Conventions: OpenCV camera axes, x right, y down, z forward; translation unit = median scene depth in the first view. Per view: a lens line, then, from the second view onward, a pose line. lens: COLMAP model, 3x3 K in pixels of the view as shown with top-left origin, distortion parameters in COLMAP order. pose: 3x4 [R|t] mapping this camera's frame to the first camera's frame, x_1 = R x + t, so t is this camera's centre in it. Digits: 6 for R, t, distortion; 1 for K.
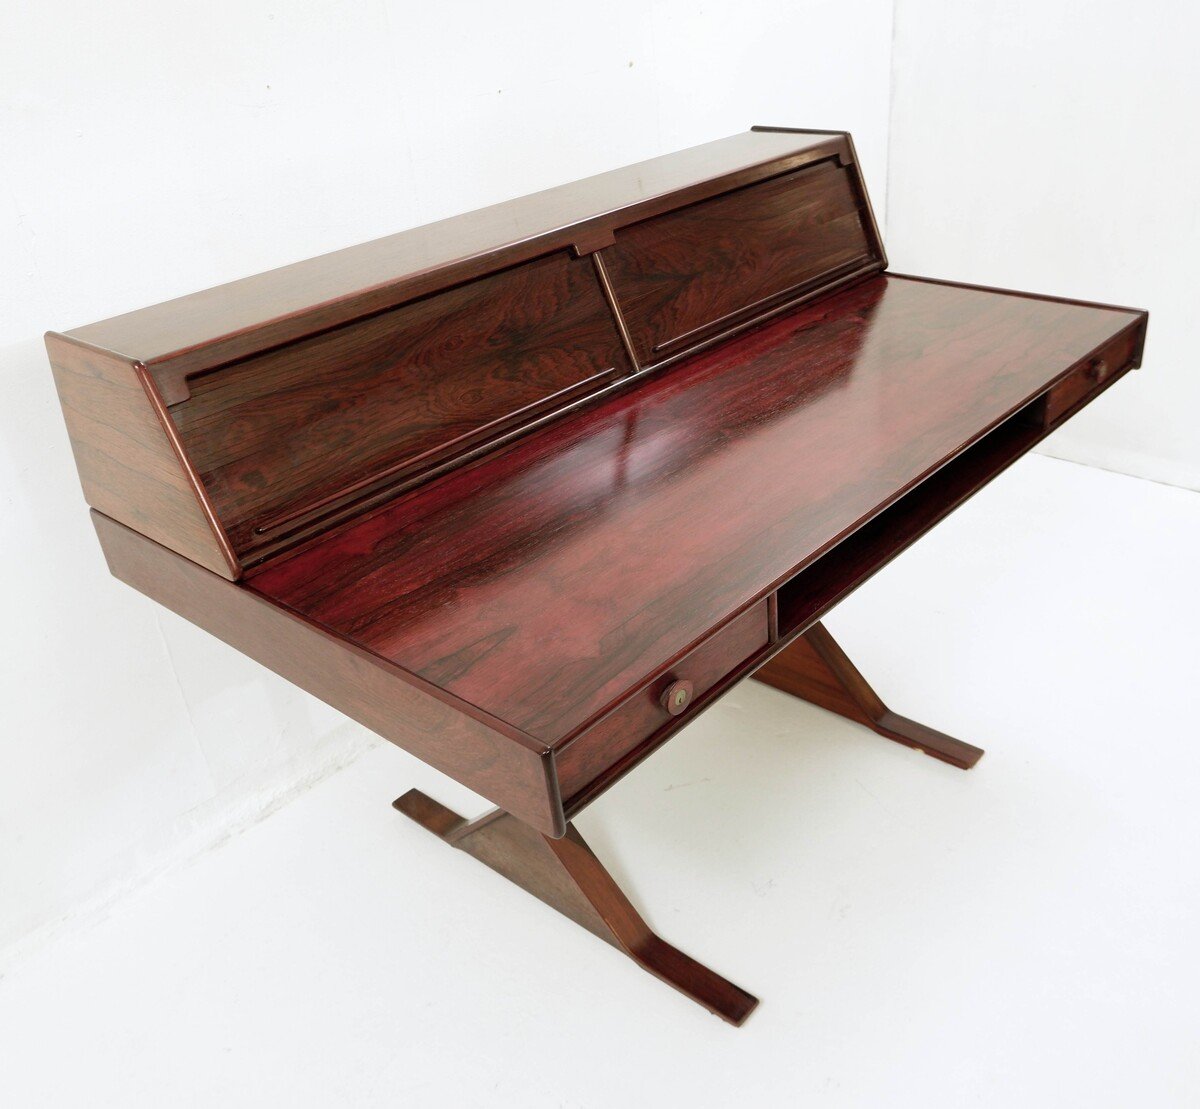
lens RADIAL K [[1140.6, 0, 622.5], [0, 1140.6, 553.2], [0, 0, 1]] dist [-0.001466, 0.005612]
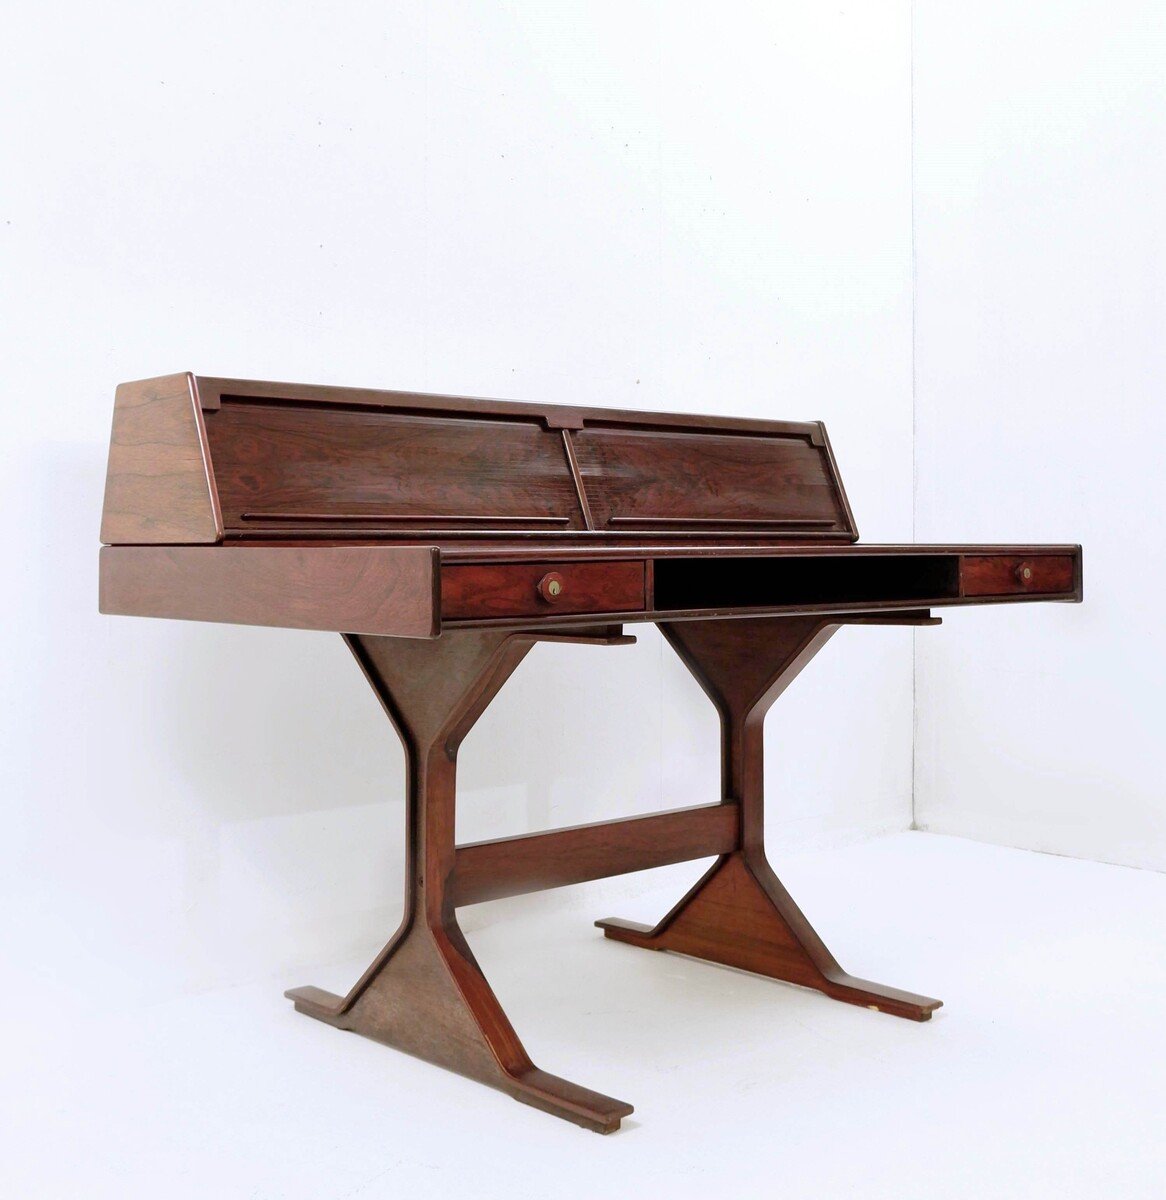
lens RADIAL K [[1530.8, 0, 546.2], [0, 1530.8, 464.2], [0, 0, 1]] dist [-0.030839, 0.048796]
pose [[0.988531, 0.075201, -0.130964, 0.158197], [-0.132594, 0.847294, -0.514308, 0.548848], [0.072289, 0.525774, 0.847547, -0.294935]]
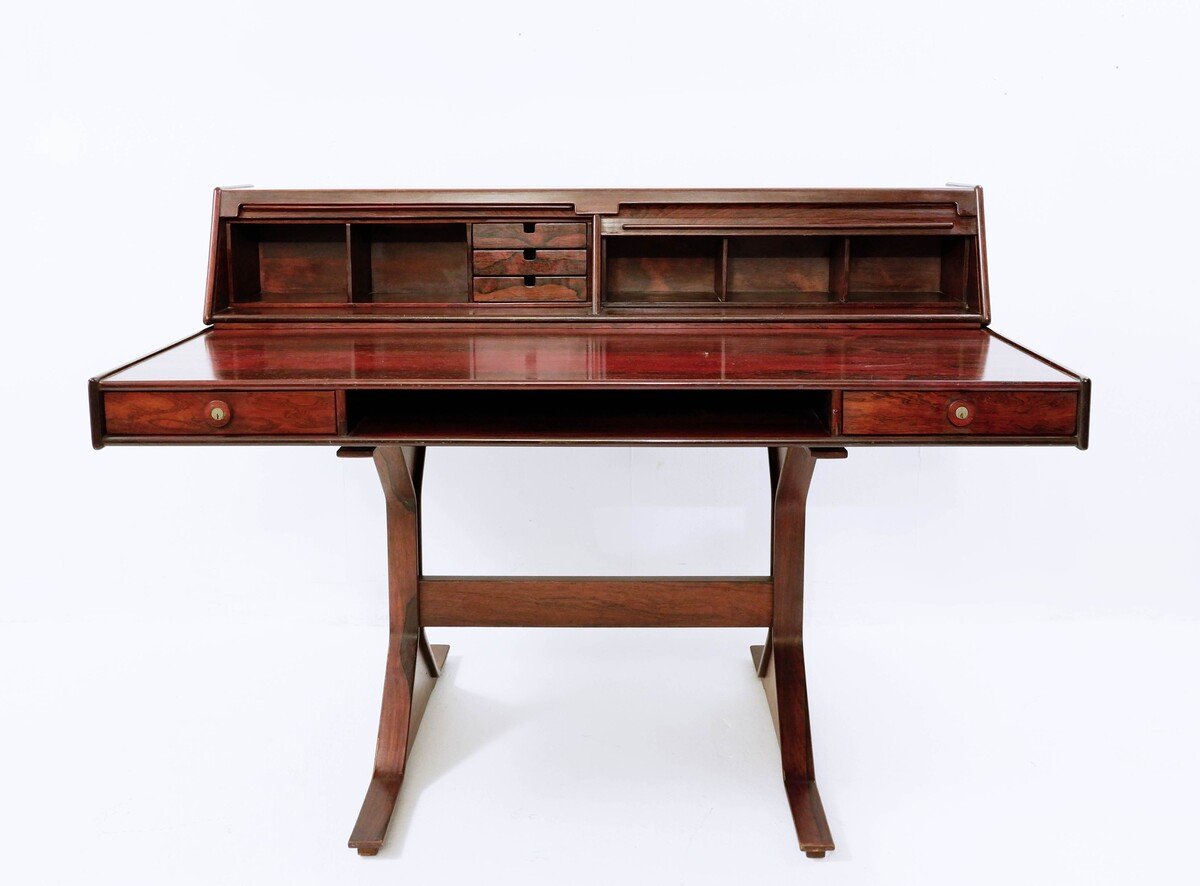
lens RADIAL K [[1223.8, 0, 567.5], [0, 1223.8, 317.8], [0, 0, 1]] dist [-0.001033, -0.002359]
pose [[0.649121, 0.179021, -0.739319, 0.918740], [-0.411248, 0.900222, -0.143092, 0.037117], [0.639935, 0.396928, 0.657976, 0.145811]]
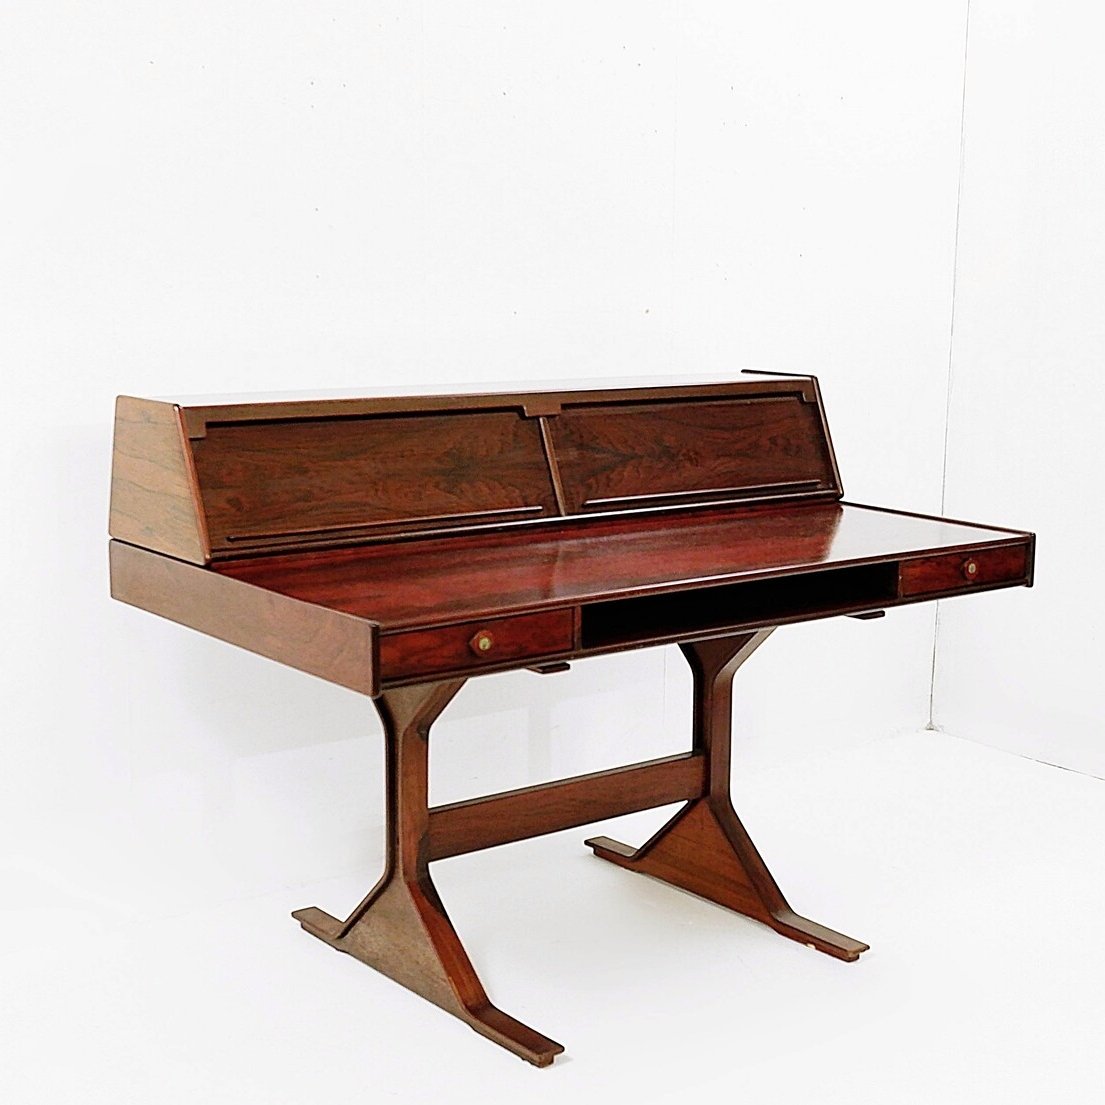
lens RADIAL K [[1743.0, 0, 552.5], [0, 1743.0, 552.5], [0, 0, 1]] dist [-0.007735, -0.094679]
pose [[0.977259, 0.119055, -0.175475, 0.318329], [-0.169929, 0.934692, -0.312211, 0.434321], [0.126845, 0.334929, 0.933666, -0.664396]]
